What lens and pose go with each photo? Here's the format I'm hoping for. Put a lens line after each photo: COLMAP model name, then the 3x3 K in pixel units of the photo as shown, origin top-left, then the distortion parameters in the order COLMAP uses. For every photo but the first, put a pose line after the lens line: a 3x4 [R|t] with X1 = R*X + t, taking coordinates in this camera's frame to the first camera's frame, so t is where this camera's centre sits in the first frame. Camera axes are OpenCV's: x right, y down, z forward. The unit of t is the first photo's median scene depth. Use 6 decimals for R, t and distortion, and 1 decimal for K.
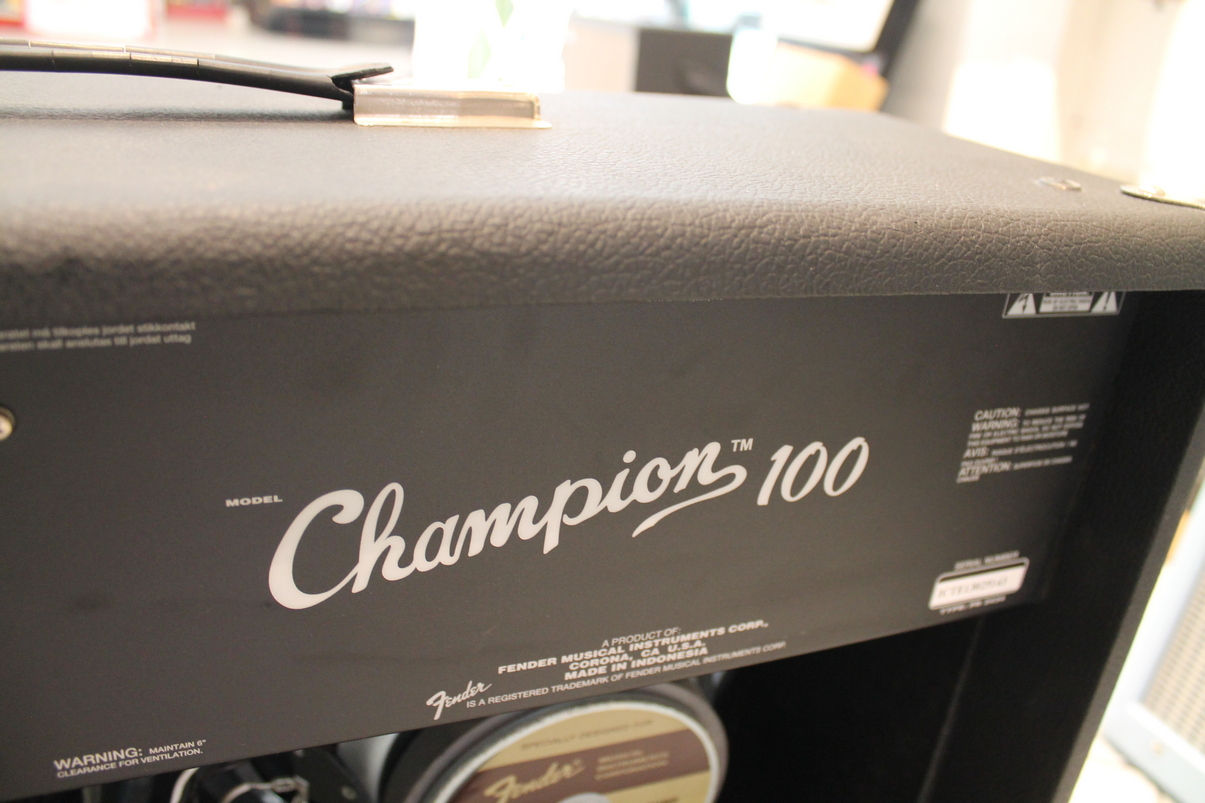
lens RADIAL K [[977.4, 0, 627.3], [0, 977.4, 402.0], [0, 0, 1]] dist [-0.124957, 0.004007]
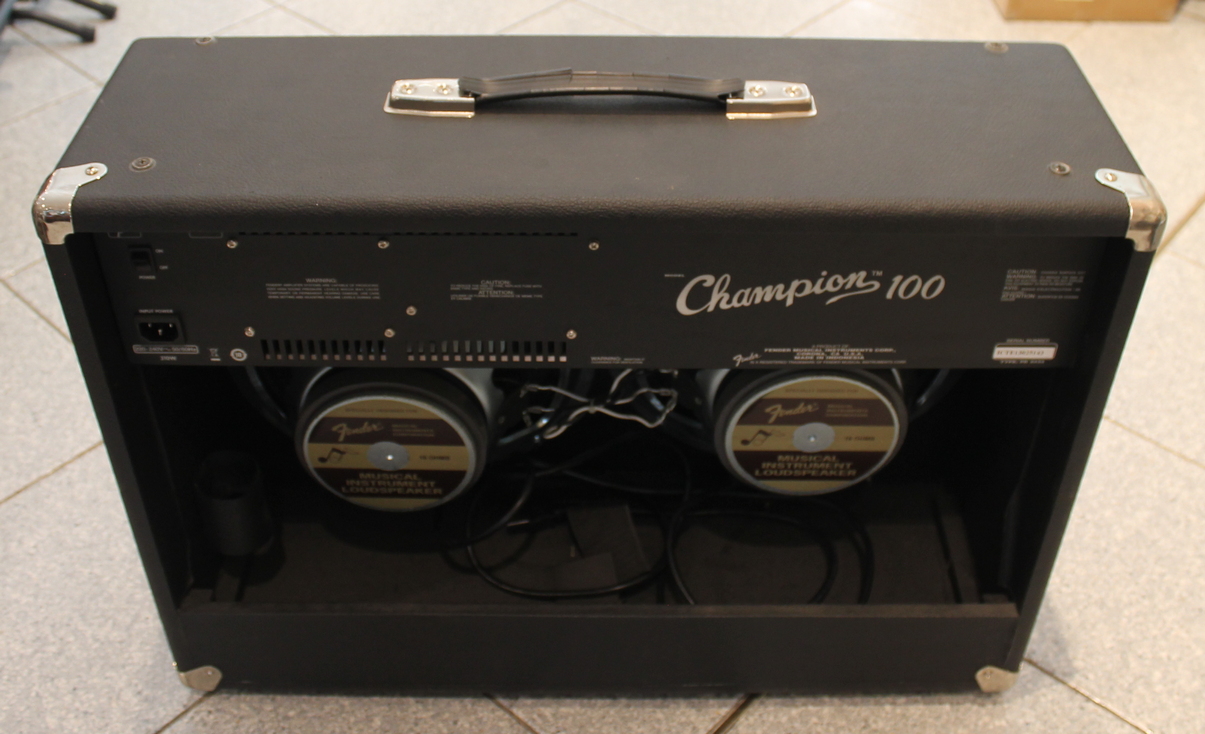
lens RADIAL K [[1163.4, 0, 602.5], [0, 1163.4, 367.0], [0, 0, 1]] dist [-0.157240, -0.000196]
pose [[0.917173, 0.176941, -0.357051, 0.497691], [-0.065619, 0.950843, 0.302642, -0.489977], [0.393049, -0.254146, 0.883698, -1.590001]]
